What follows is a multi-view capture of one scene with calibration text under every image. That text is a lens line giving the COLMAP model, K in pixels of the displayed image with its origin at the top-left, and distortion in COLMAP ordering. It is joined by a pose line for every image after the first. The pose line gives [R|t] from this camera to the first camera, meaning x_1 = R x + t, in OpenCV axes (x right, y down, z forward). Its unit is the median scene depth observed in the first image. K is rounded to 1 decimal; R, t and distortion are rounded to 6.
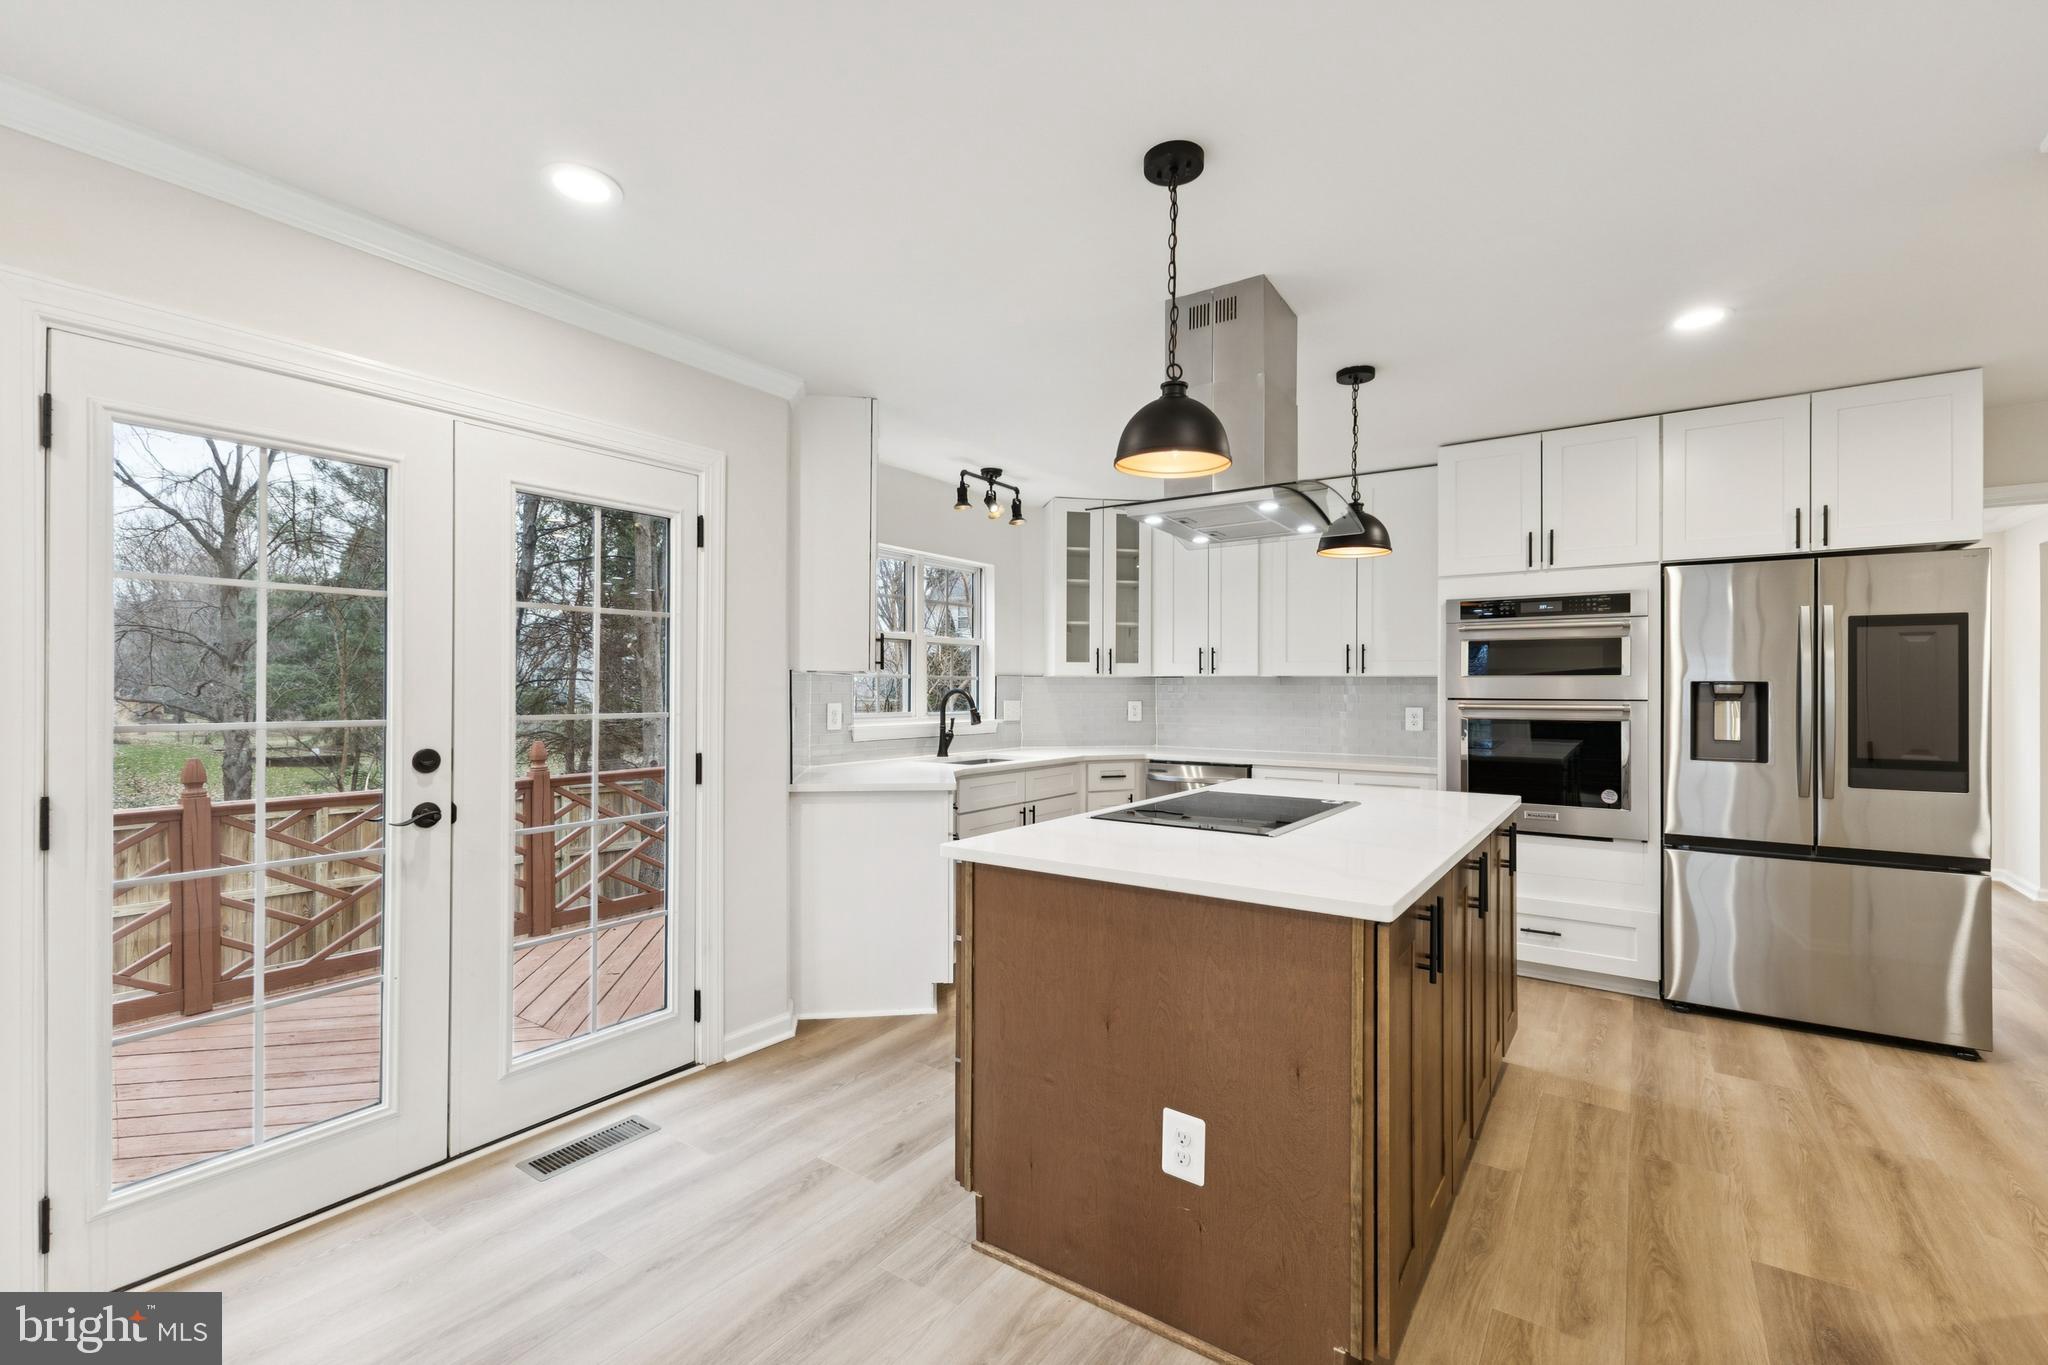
lens RADIAL K [[892.3, 0, 1026.1], [0, 892.3, 678.2], [0, 0, 1]] dist [0.013555, 0.000128]
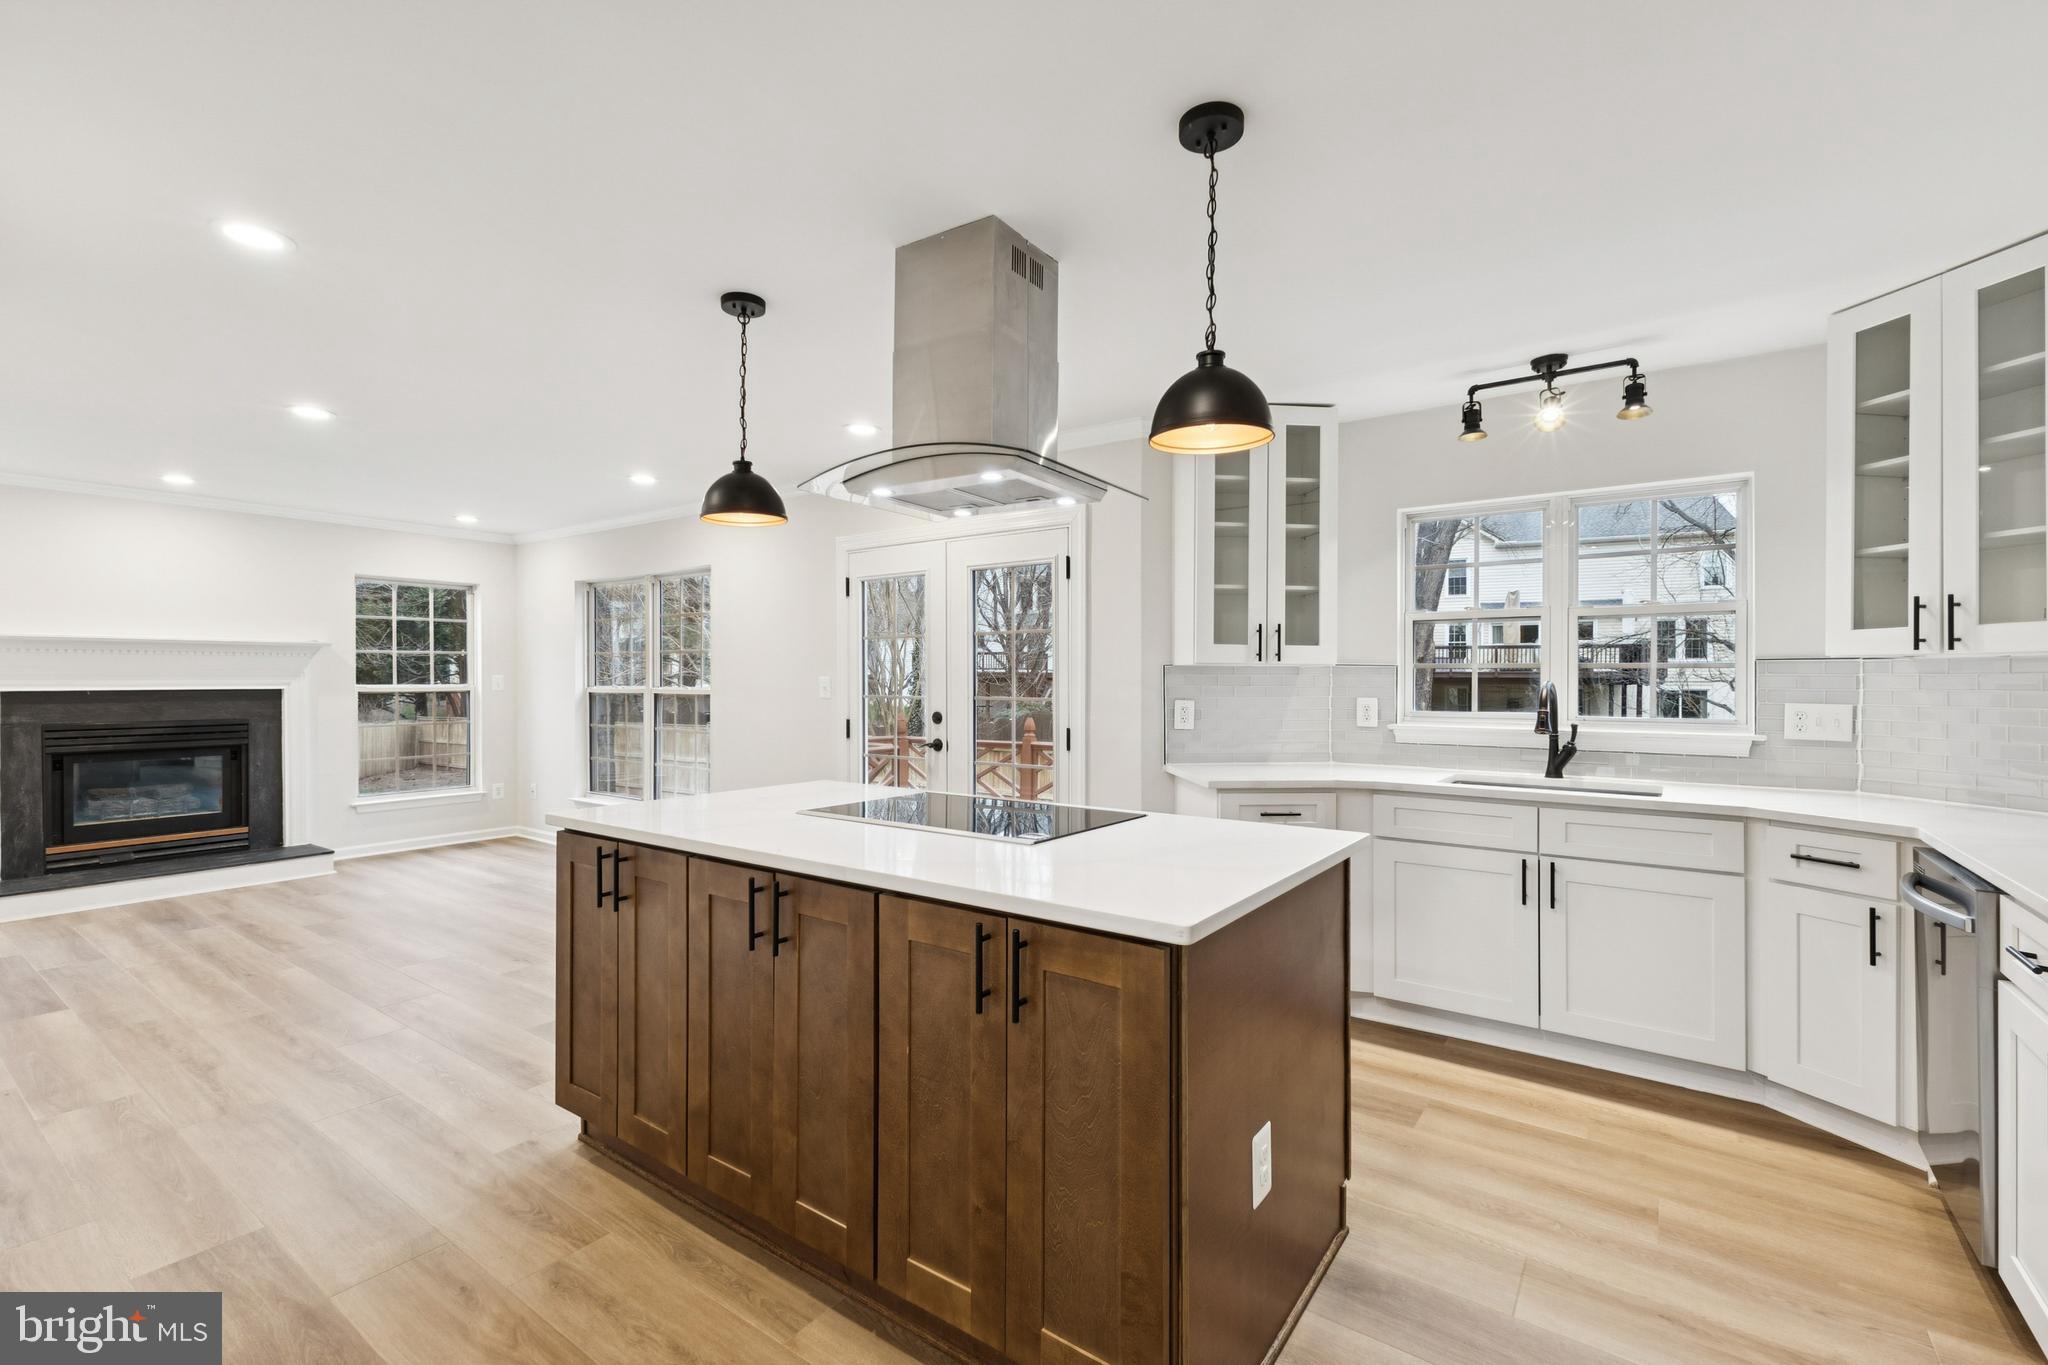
lens RADIAL K [[881.5, 0, 1024.0], [0, 881.5, 682.5], [0, 0, 1]] dist [0.012140, -0.005188]
pose [[-0.017926, -0.001530, -0.999838, 0.806243], [0.009145, 0.999957, -0.001695, 0.012060], [0.999797, -0.009174, -0.017911, 0.772163]]
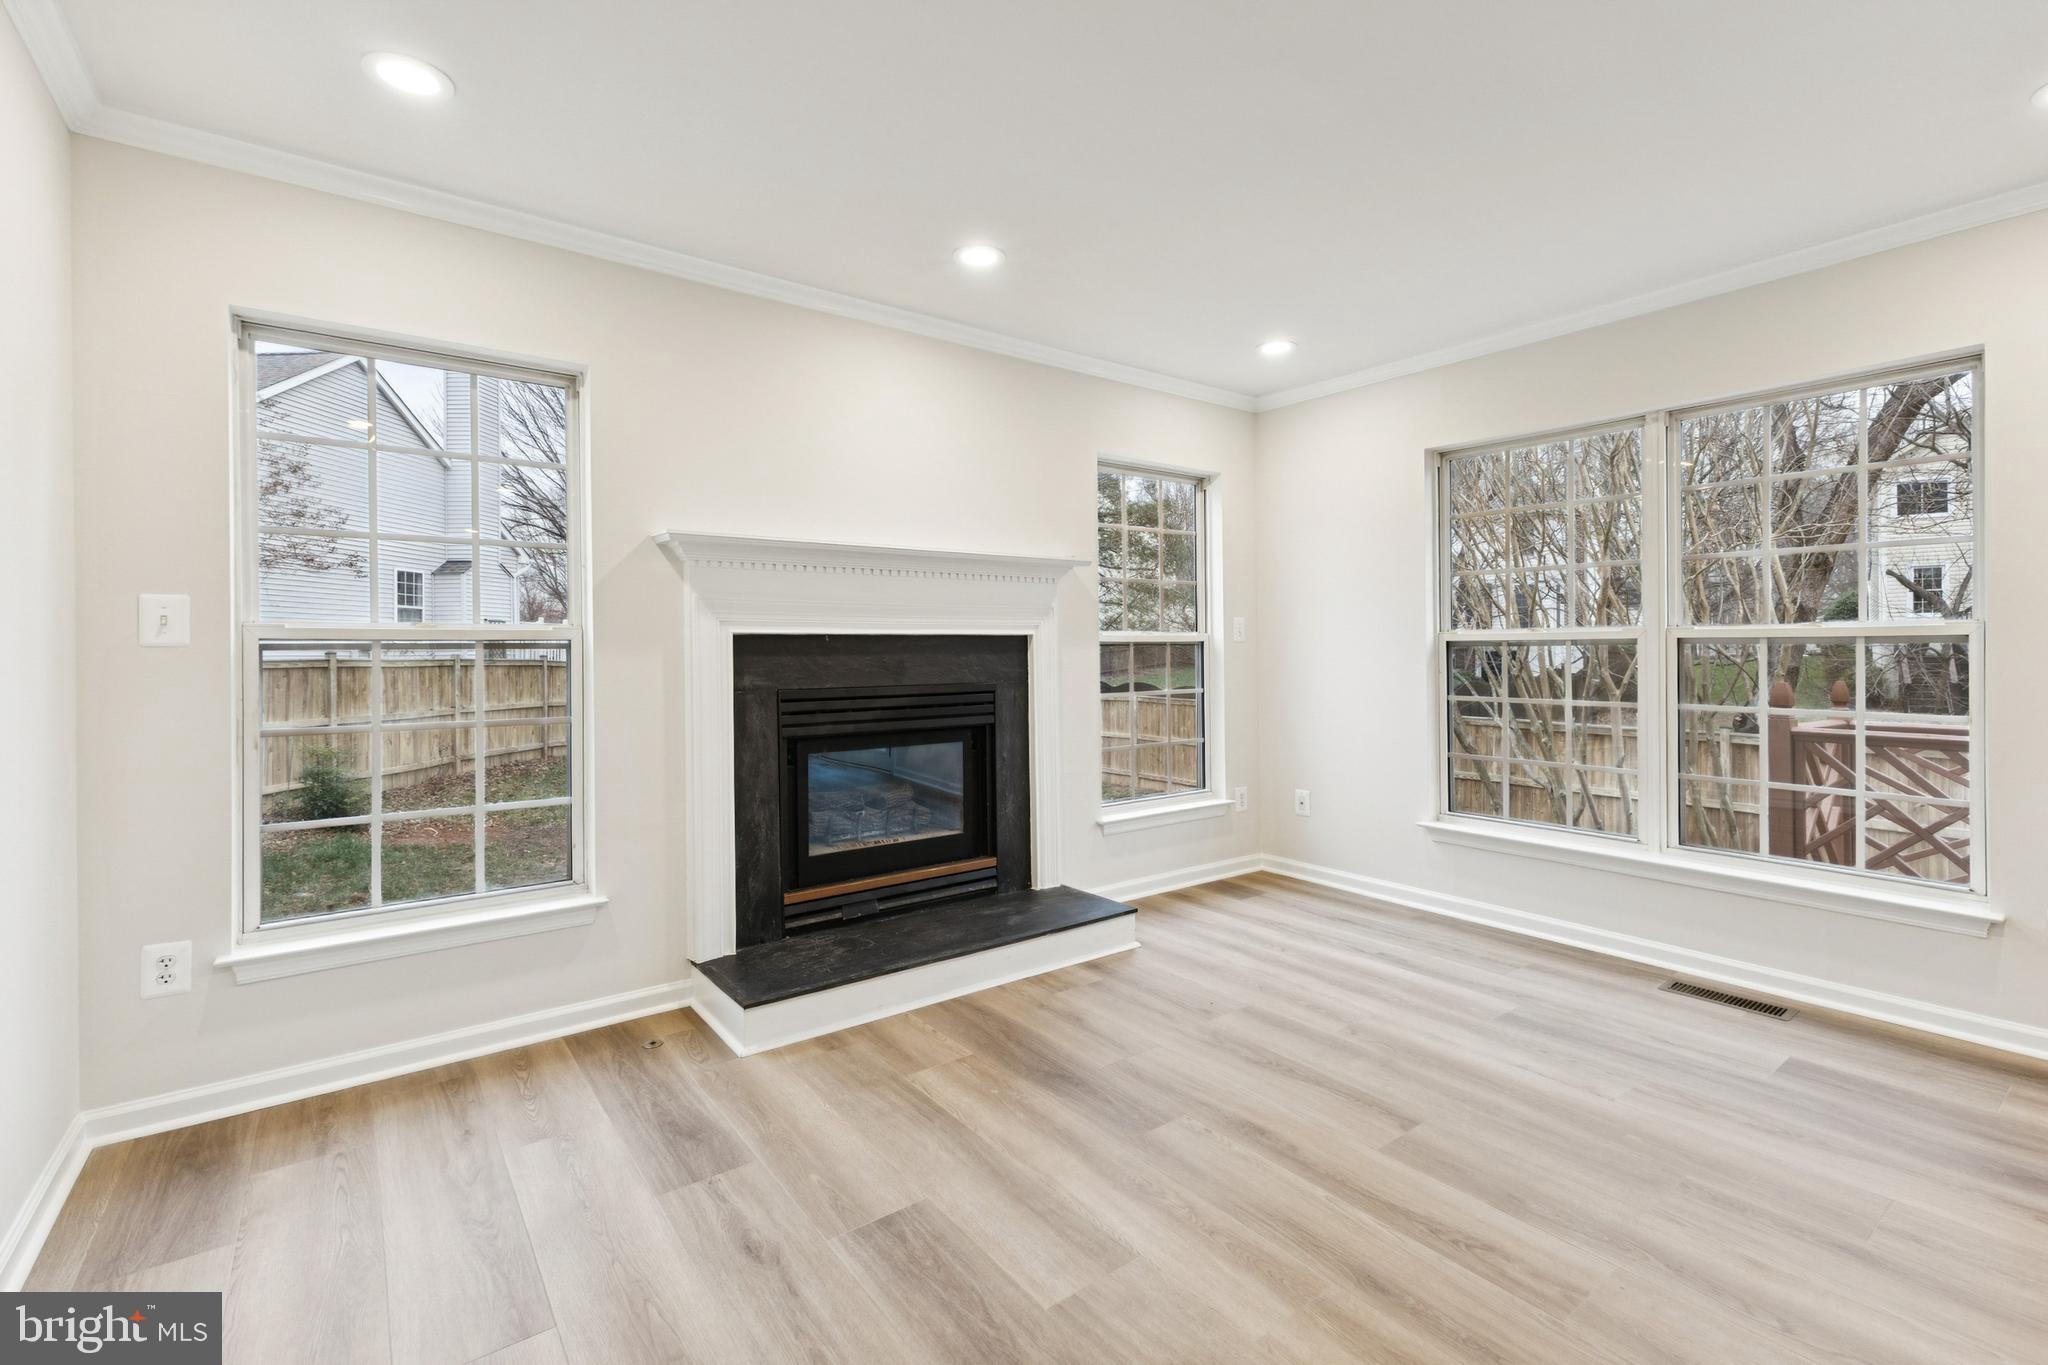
lens RADIAL K [[908.7, 0, 1025.8], [0, 908.7, 650.9], [0, 0, 1]] dist [0.001216, 0.000173]
pose [[-0.320975, 0.000854, -0.947087, 0.188318], [0.013482, 0.999902, -0.003668, 0.030497], [0.946992, -0.013945, -0.320956, -0.283917]]
